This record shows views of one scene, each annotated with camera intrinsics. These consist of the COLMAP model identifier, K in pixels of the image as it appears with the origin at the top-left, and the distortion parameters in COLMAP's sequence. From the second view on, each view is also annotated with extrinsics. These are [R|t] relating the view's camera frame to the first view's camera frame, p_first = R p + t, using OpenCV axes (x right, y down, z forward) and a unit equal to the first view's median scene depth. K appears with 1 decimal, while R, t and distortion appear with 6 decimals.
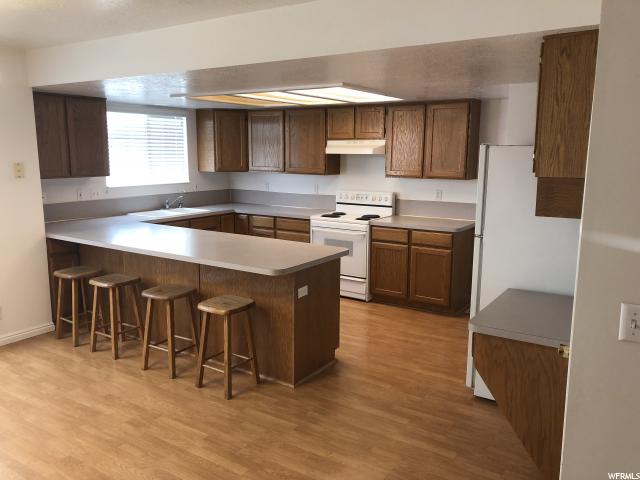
lens RADIAL K [[531.9, 0, 318.0], [0, 531.9, 241.8], [0, 0, 1]] dist [0.025462, -0.015910]
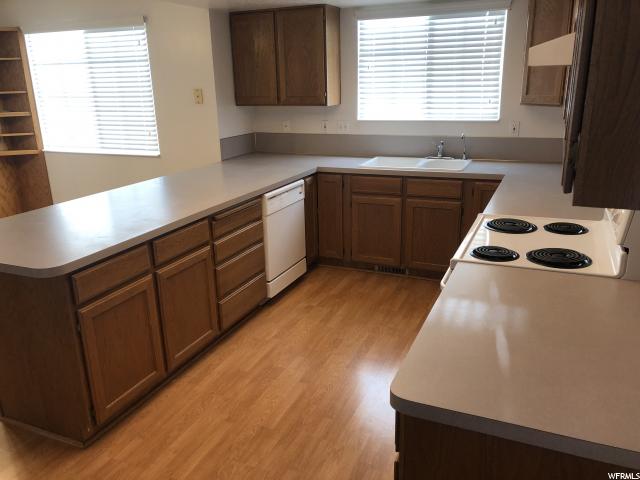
lens RADIAL K [[531.9, 0, 319.1], [0, 531.9, 241.2], [0, 0, 1]] dist [0.025462, -0.015910]
pose [[0.169424, 0.279967, -0.944941, 0.424692], [-0.143512, 0.955591, 0.257392, -0.131652], [0.975038, 0.092002, 0.202079, 0.836148]]
